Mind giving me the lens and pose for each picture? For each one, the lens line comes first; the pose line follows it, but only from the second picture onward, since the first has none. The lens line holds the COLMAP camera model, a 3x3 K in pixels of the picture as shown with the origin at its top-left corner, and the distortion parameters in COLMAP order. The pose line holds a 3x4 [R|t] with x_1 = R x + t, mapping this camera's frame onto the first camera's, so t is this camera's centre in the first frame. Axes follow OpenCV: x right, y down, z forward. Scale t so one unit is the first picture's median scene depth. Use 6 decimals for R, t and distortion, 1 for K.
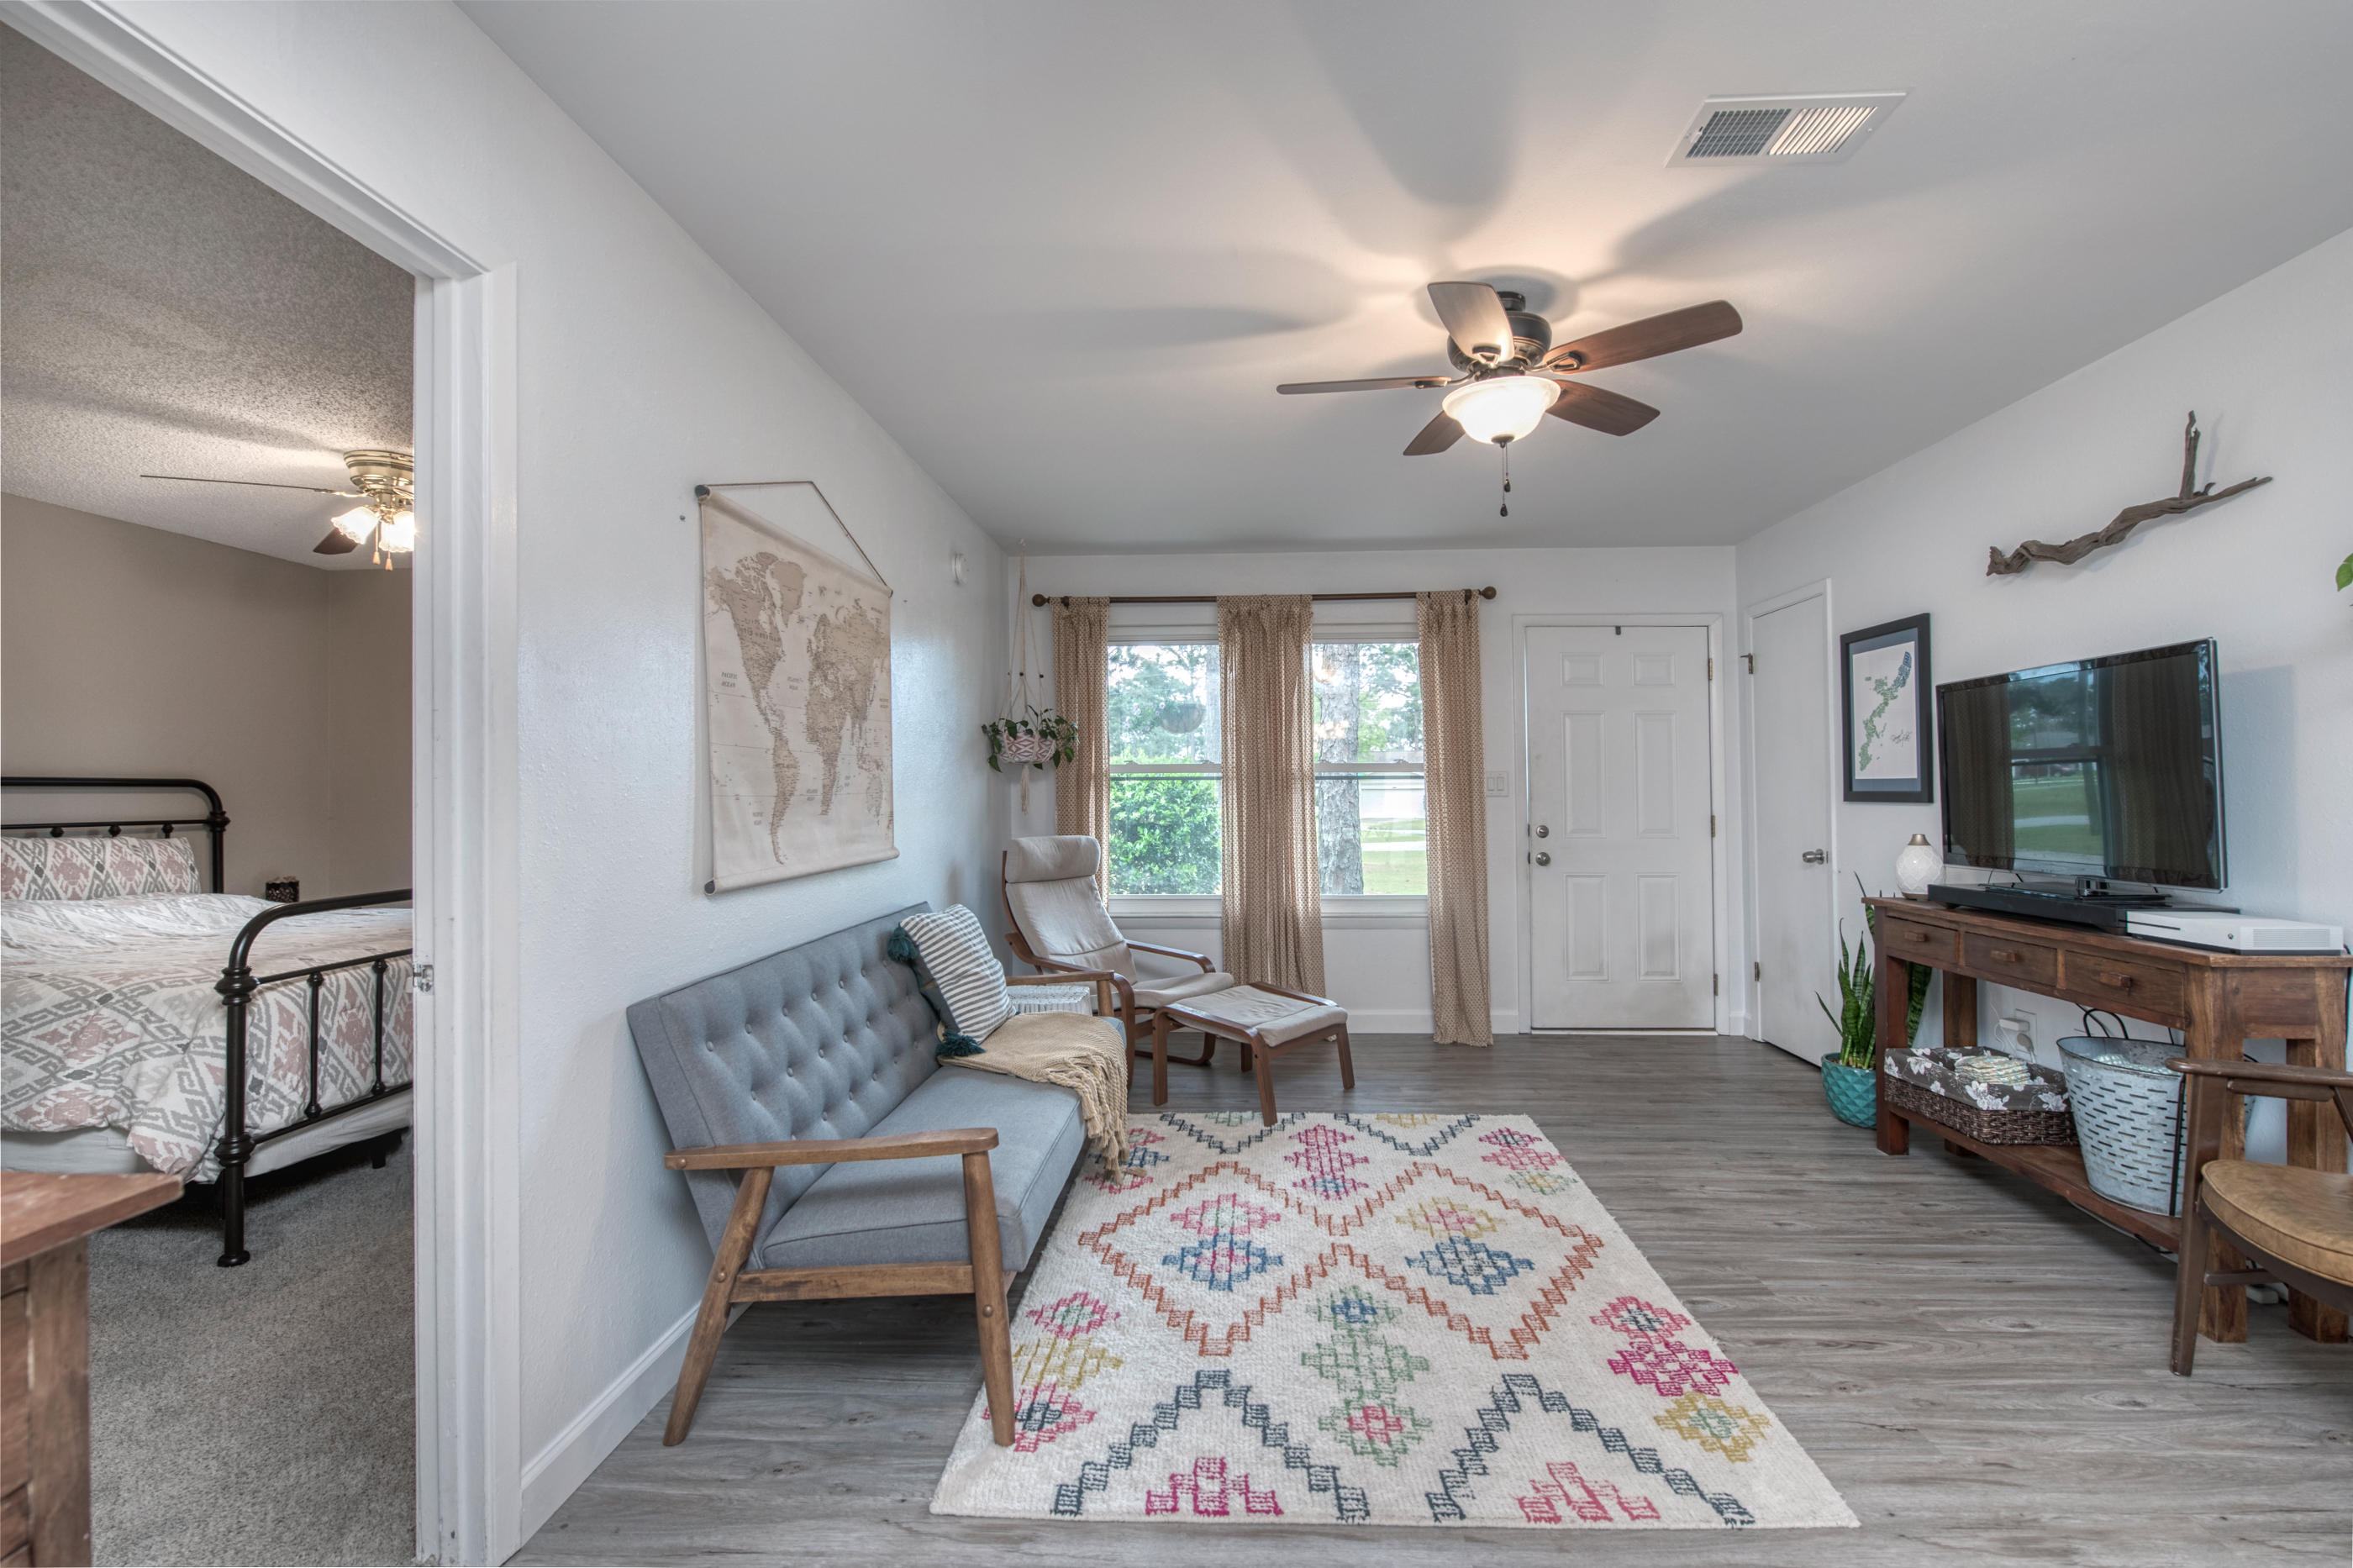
lens RADIAL K [[1044.4, 0, 1260.4], [0, 1044.4, 800.5], [0, 0, 1]] dist [-0.002399, -0.000114]
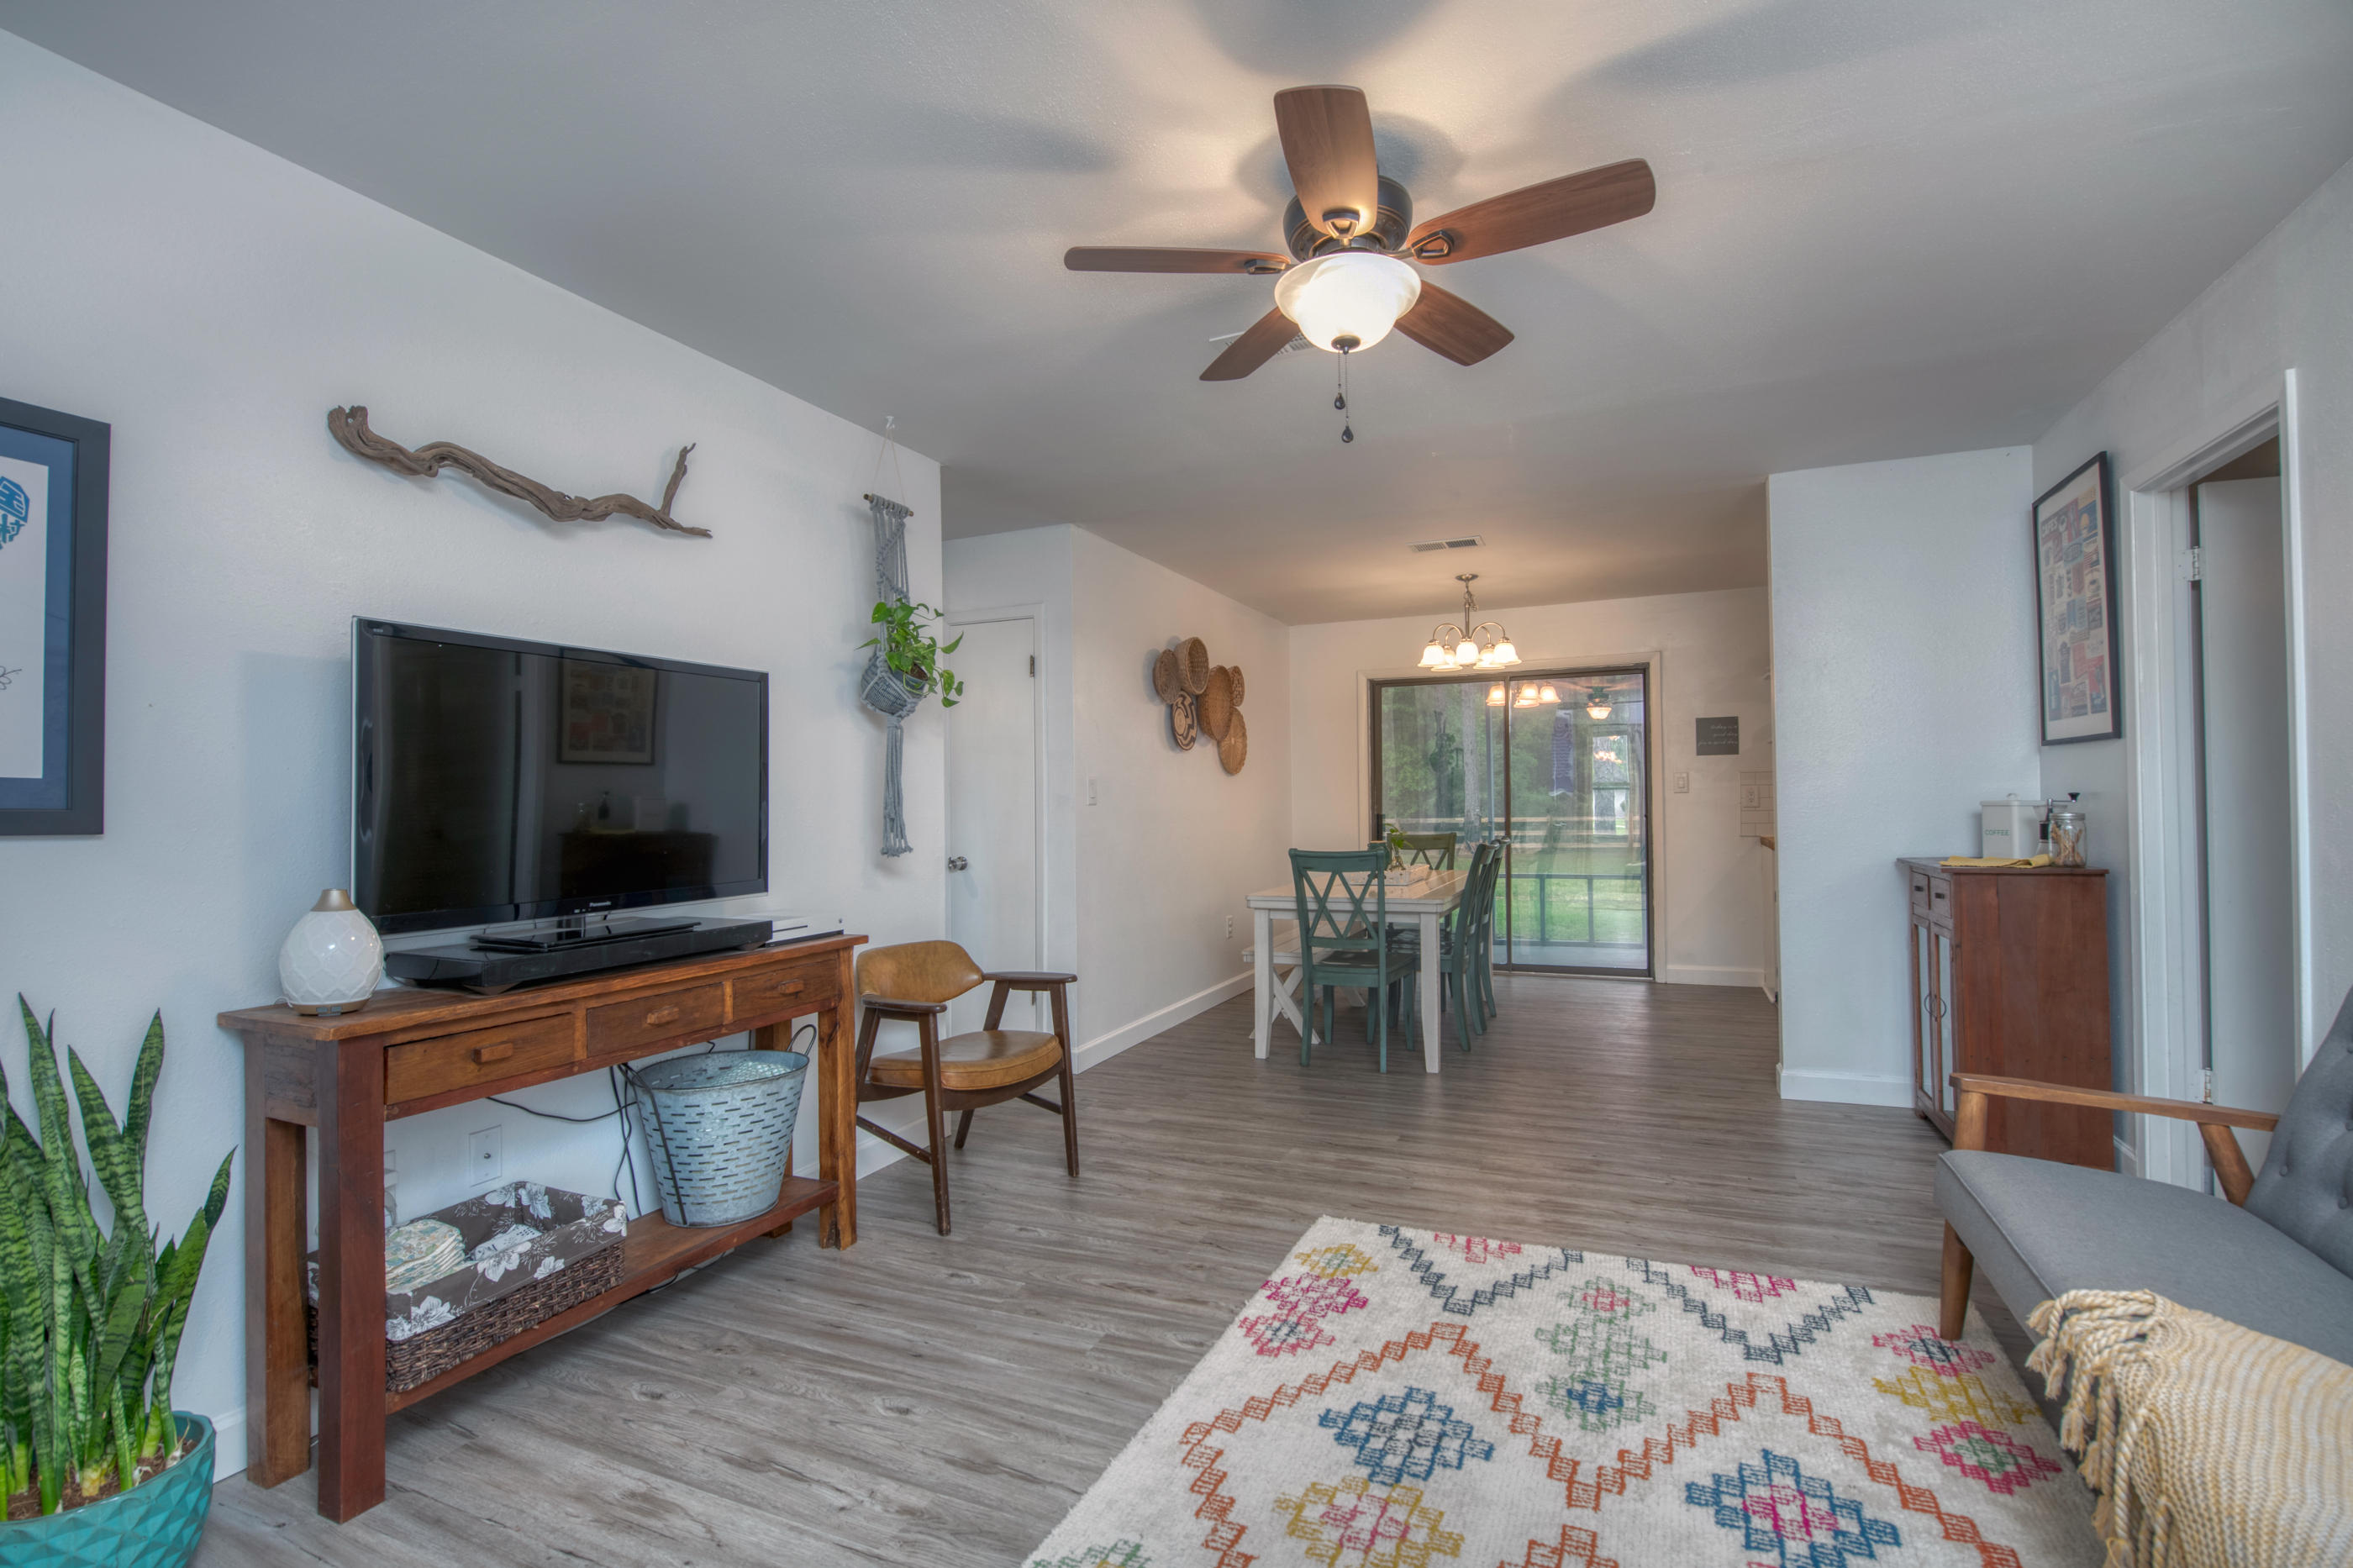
lens RADIAL K [[1125.7, 0, 1145.9], [0, 1125.7, 785.2], [0, 0, 1]] dist [-0.011867, -0.000274]
pose [[-0.907735, 0.026664, 0.418695, 0.022307], [0.021095, 0.999617, -0.017926, -0.000633], [-0.419013, -0.007440, -0.907950, 1.685153]]
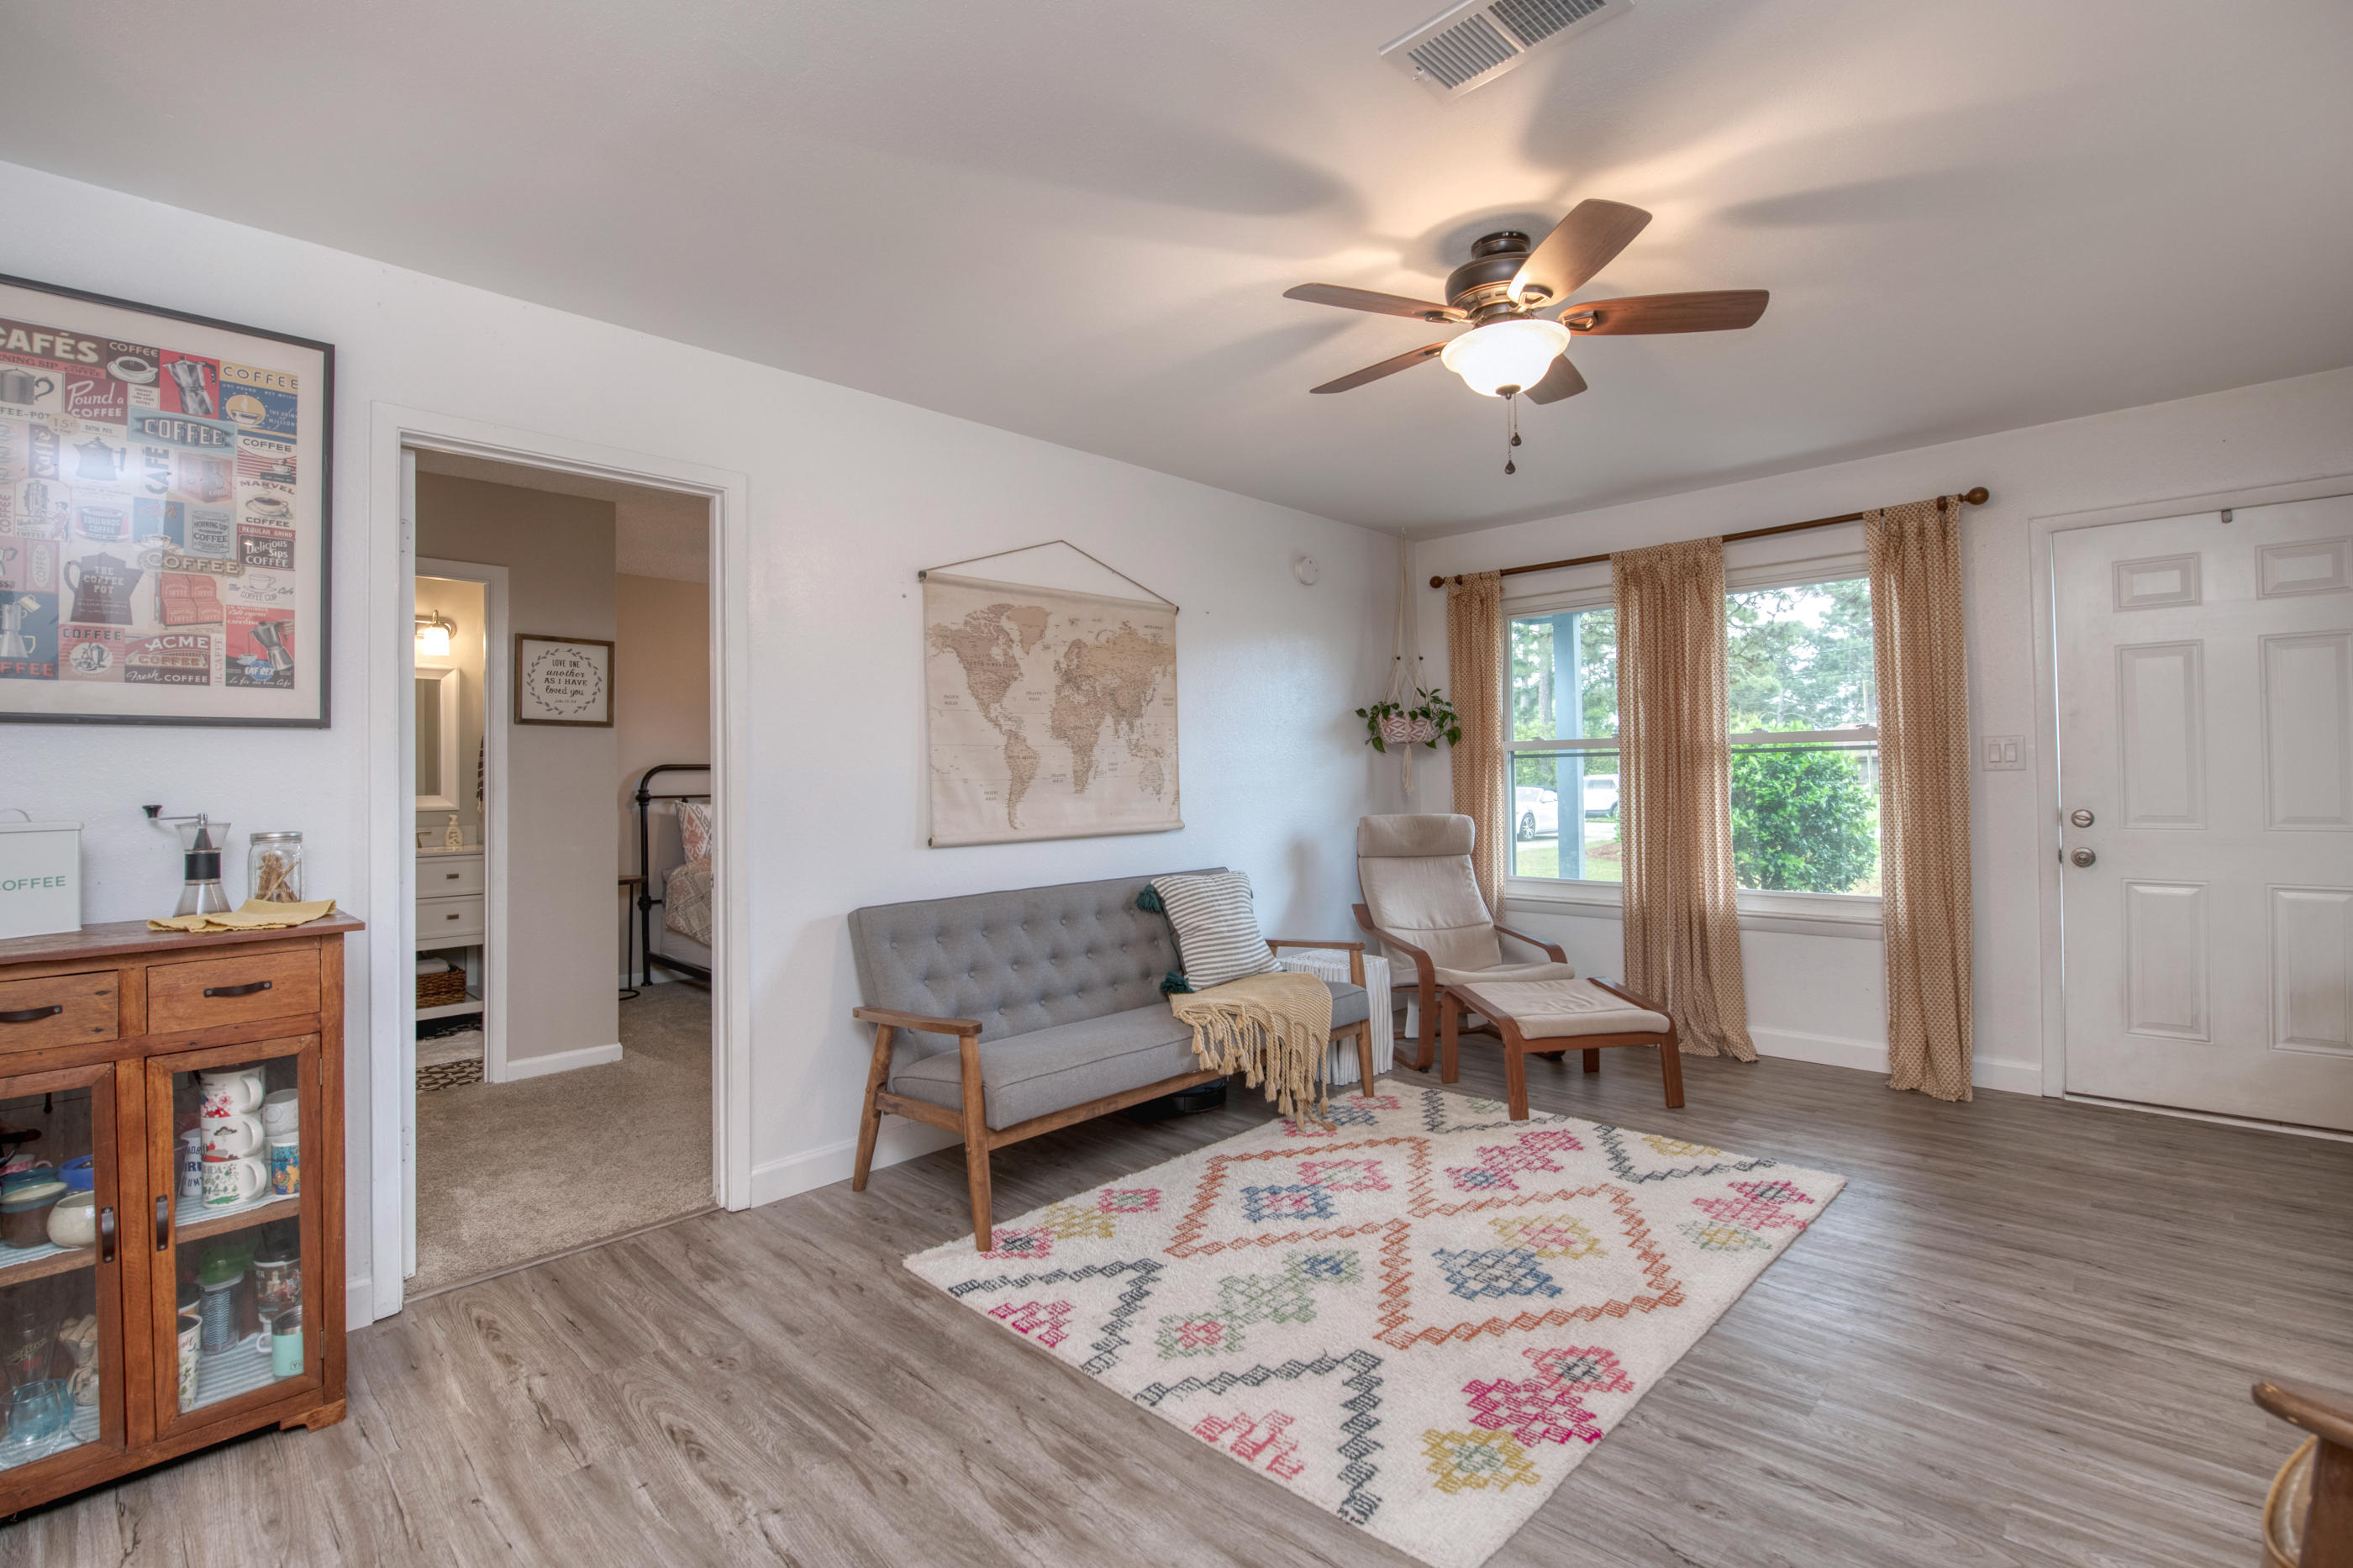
lens RADIAL K [[1092.5, 0, 1176.5], [0, 1092.5, 784.0], [0, 0, 1]] dist [-0.008439, 0.000068]
pose [[0.734340, -0.001648, -0.678779, 0.618533], [0.006848, 0.999964, 0.004980, -0.003640], [0.678747, -0.008305, 0.734325, 0.081445]]
